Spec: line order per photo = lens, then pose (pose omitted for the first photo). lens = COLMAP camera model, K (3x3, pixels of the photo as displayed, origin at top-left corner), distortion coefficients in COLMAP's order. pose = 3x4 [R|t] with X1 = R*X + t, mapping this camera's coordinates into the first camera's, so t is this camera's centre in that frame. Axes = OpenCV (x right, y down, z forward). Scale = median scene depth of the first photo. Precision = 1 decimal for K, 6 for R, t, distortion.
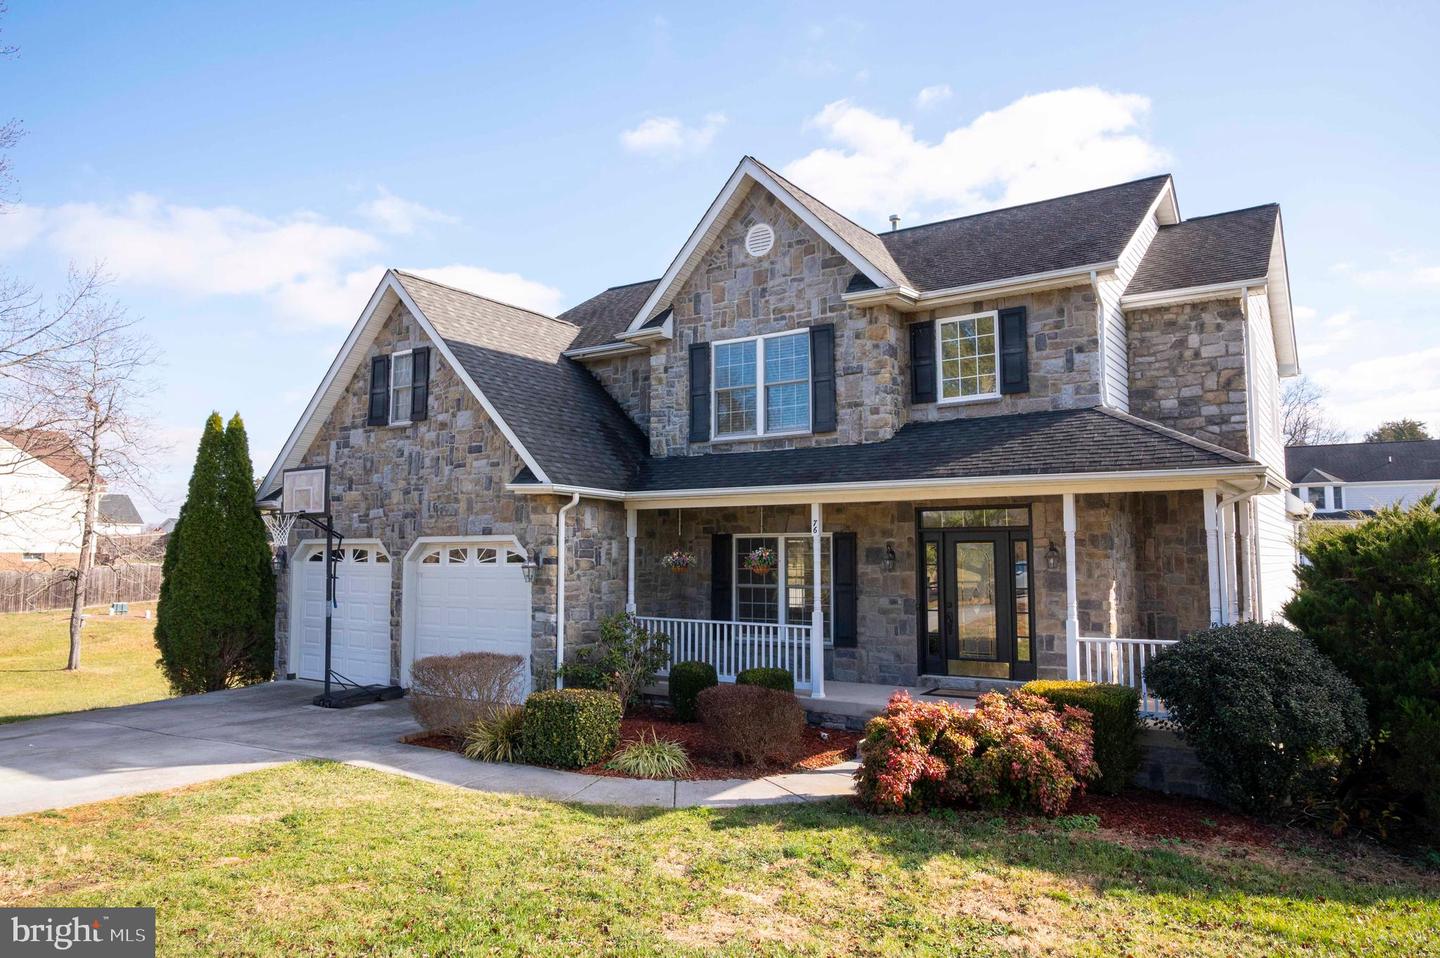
lens RADIAL K [[938.5, 0, 720.0], [0, 938.5, 479.0], [0, 0, 1]] dist [-0.003102, 0.000088]
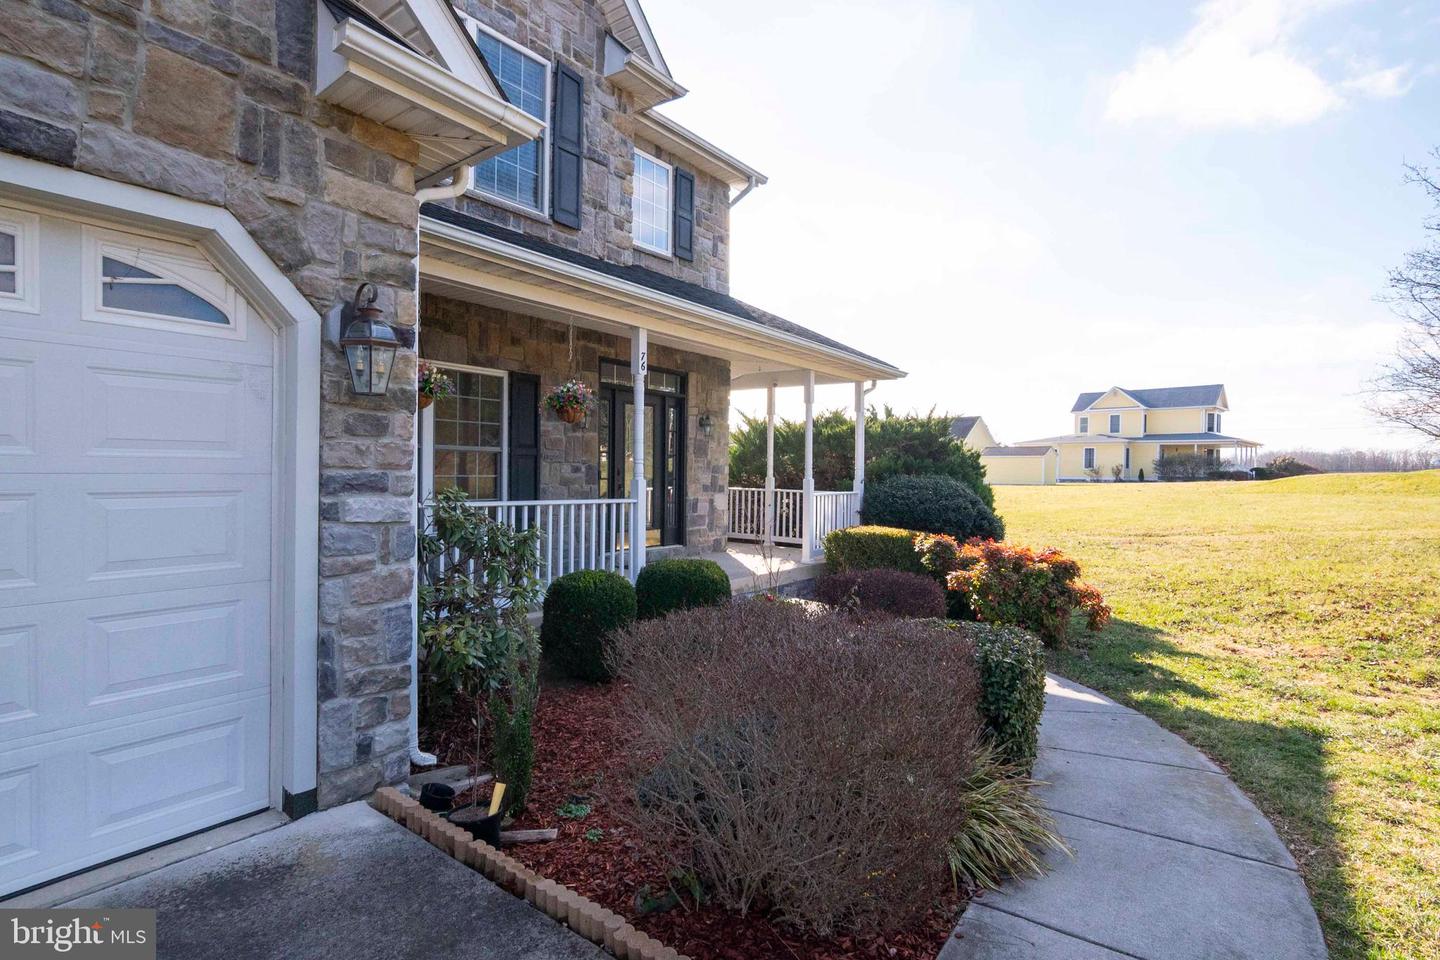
lens RADIAL K [[706.9, 0, 705.3], [0, 706.9, 480.7], [0, 0, 1]] dist [-0.028274, 0.009915]
pose [[0.078971, -0.010623, 0.996820, -0.394296], [-0.098890, 0.994928, 0.018437, 0.115259], [-0.991960, -0.100032, 0.077520, 0.819814]]
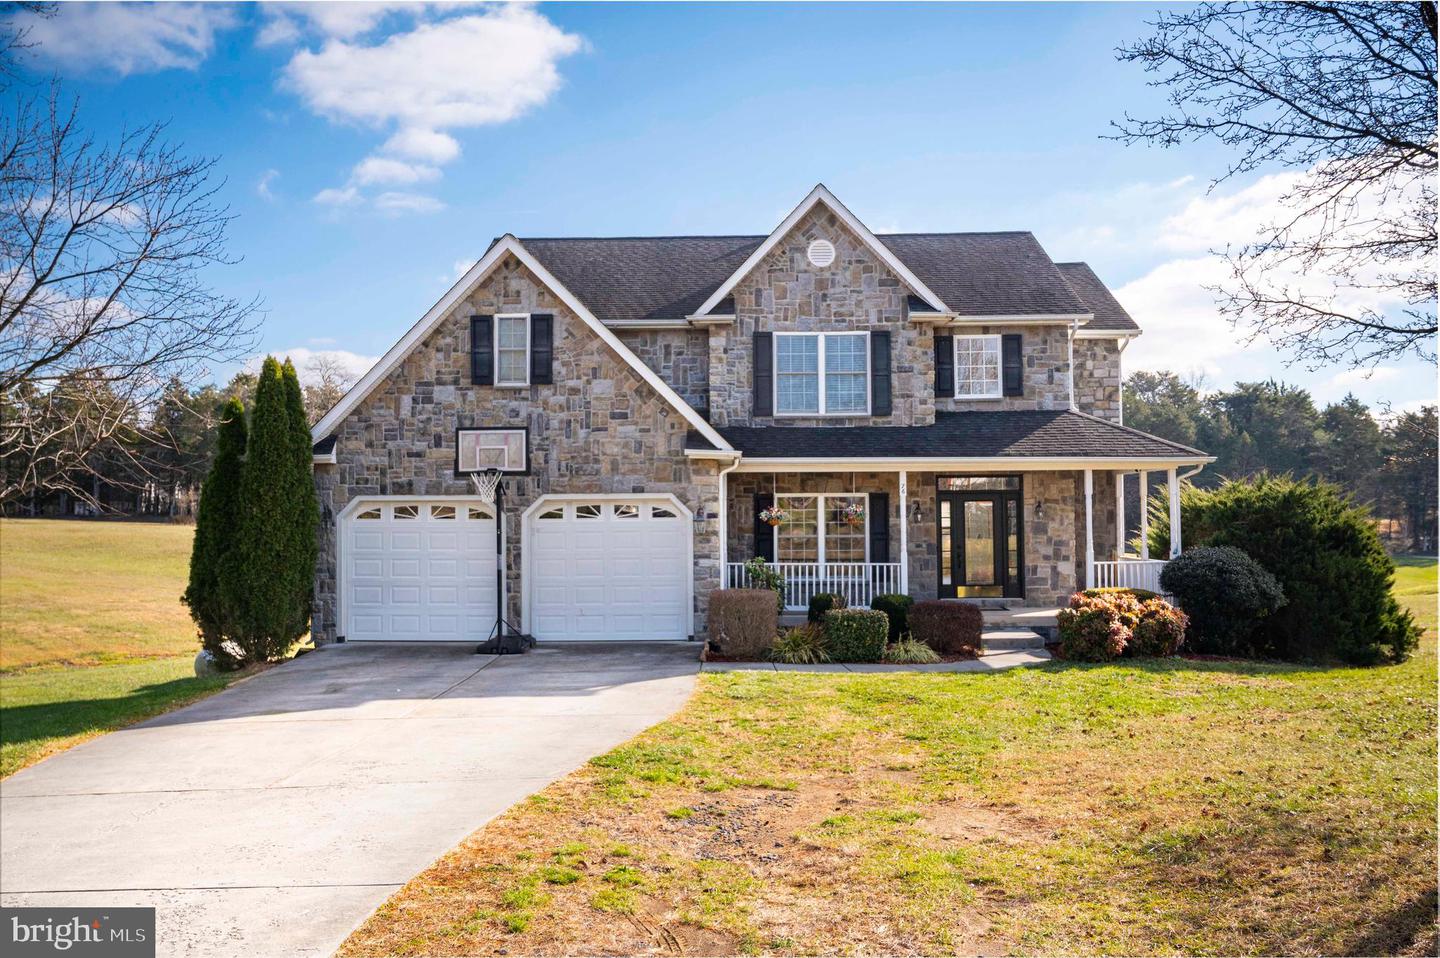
lens RADIAL K [[1142.5, 0, 720.0], [0, 1142.5, 479.0], [0, 0, 1]] dist [-0.005243, -0.002092]
pose [[0.850405, 0.014555, 0.525928, -0.880244], [-0.038054, 0.998701, 0.033893, -0.007310], [-0.524751, -0.048837, 0.849854, -0.214411]]
